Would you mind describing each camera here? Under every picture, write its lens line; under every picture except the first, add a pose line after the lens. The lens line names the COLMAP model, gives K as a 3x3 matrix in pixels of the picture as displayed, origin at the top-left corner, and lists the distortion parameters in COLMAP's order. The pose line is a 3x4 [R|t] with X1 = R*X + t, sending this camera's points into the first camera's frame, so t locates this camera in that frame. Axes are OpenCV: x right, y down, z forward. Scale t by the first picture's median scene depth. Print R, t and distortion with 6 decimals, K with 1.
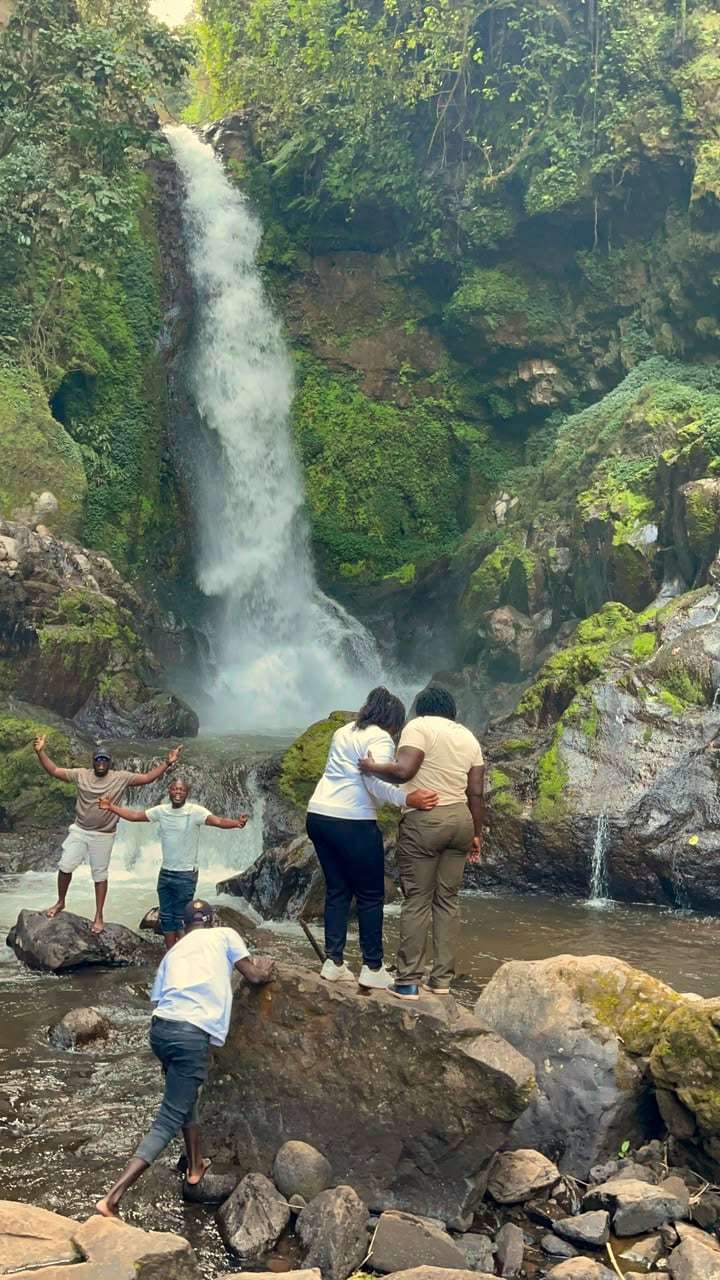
lens RADIAL K [[1111.6, 0, 356.5], [0, 1111.6, 638.8], [0, 0, 1]] dist [0.050441, -0.056475]
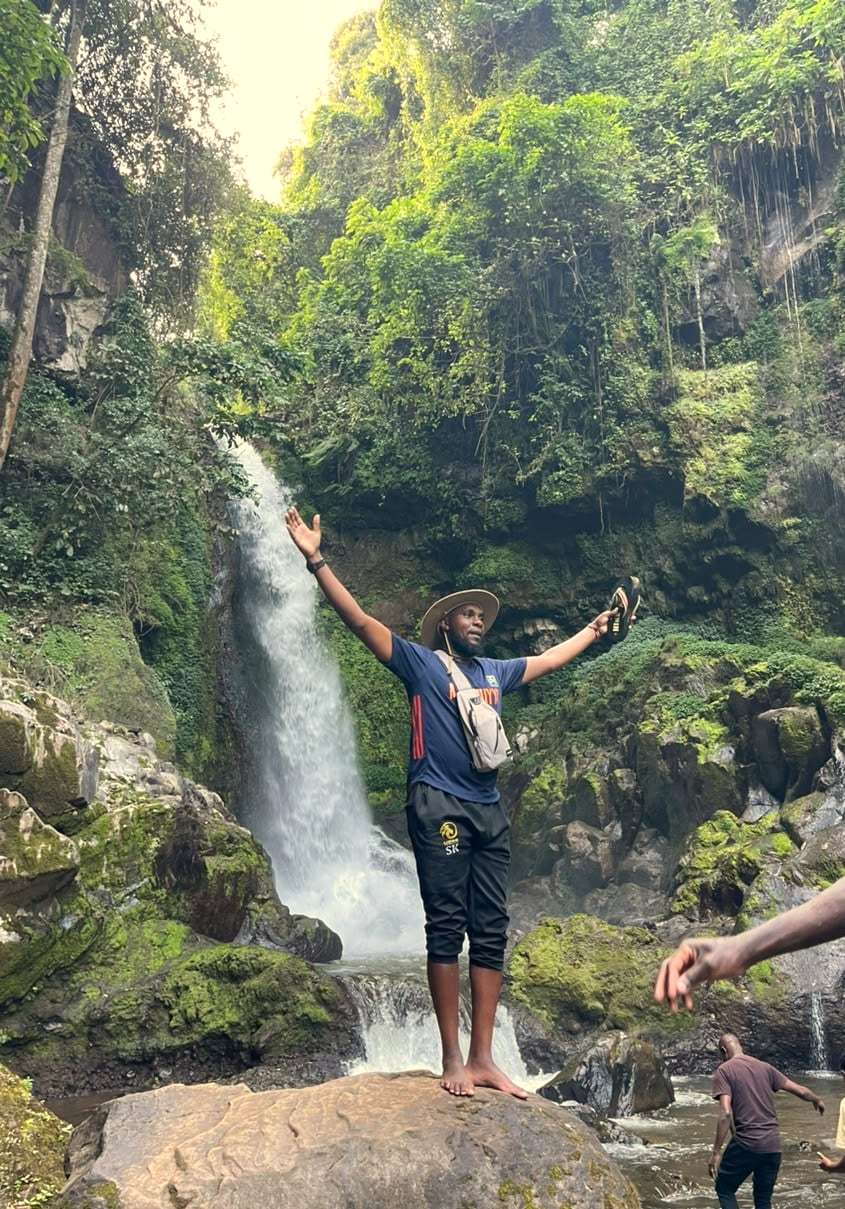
lens RADIAL K [[970.9, 0, 487.3], [0, 970.9, 648.6], [0, 0, 1]] dist [0.058912, -0.070783]
pose [[0.965927, 0.002924, 0.258798, -0.207411], [0.053641, 0.975962, -0.211236, 0.003910], [-0.253195, 0.217921, 0.942551, 0.028489]]
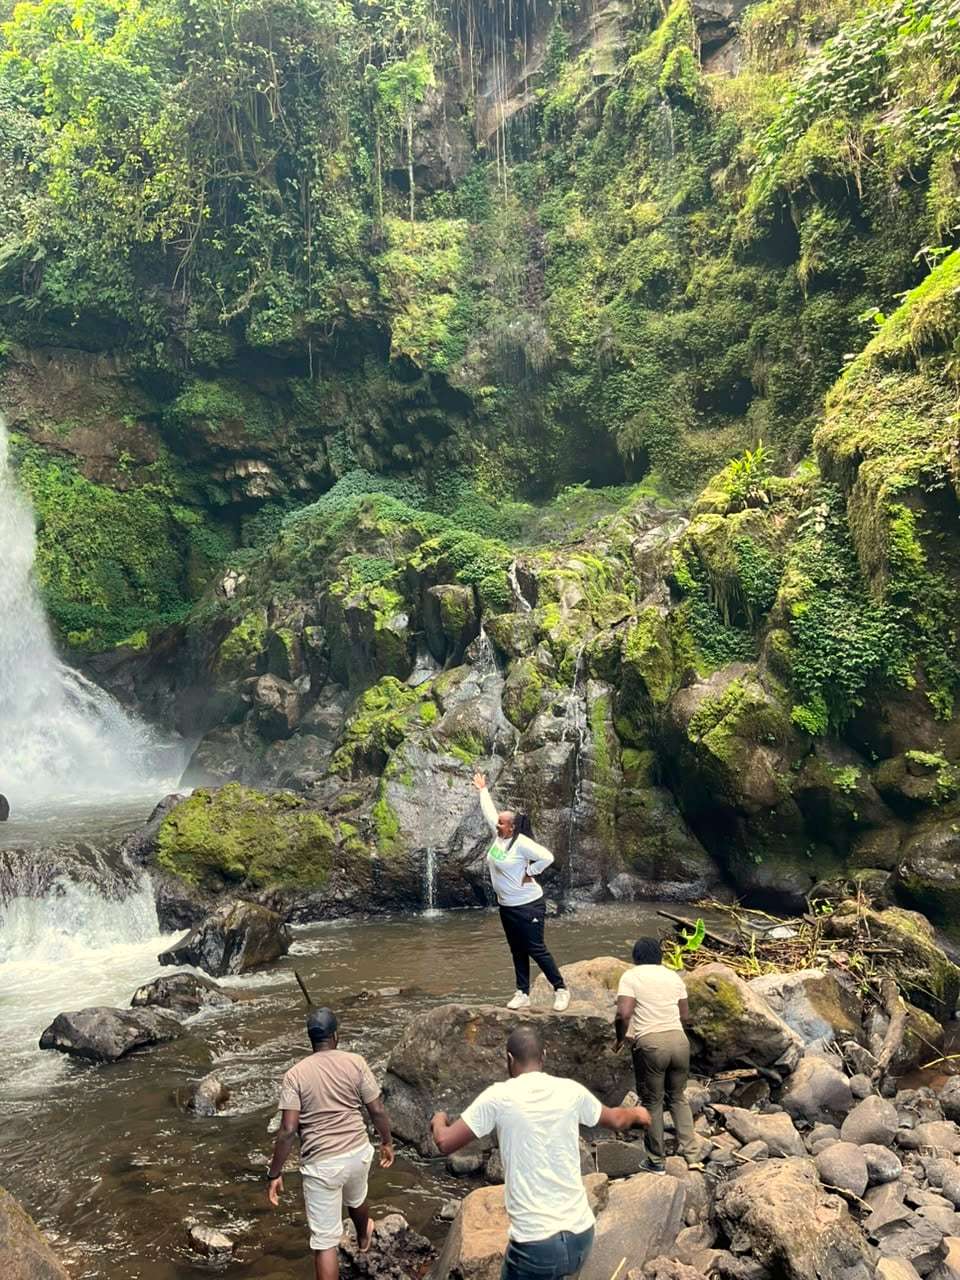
lens RADIAL K [[971.2, 0, 490.3], [0, 971.2, 630.1], [0, 0, 1]] dist [0.062951, -0.078243]
pose [[0.876351, -0.033690, 0.480494, -0.153406], [0.048576, 0.998647, -0.018575, -0.043786], [-0.479218, 0.039618, 0.876801, -0.044094]]
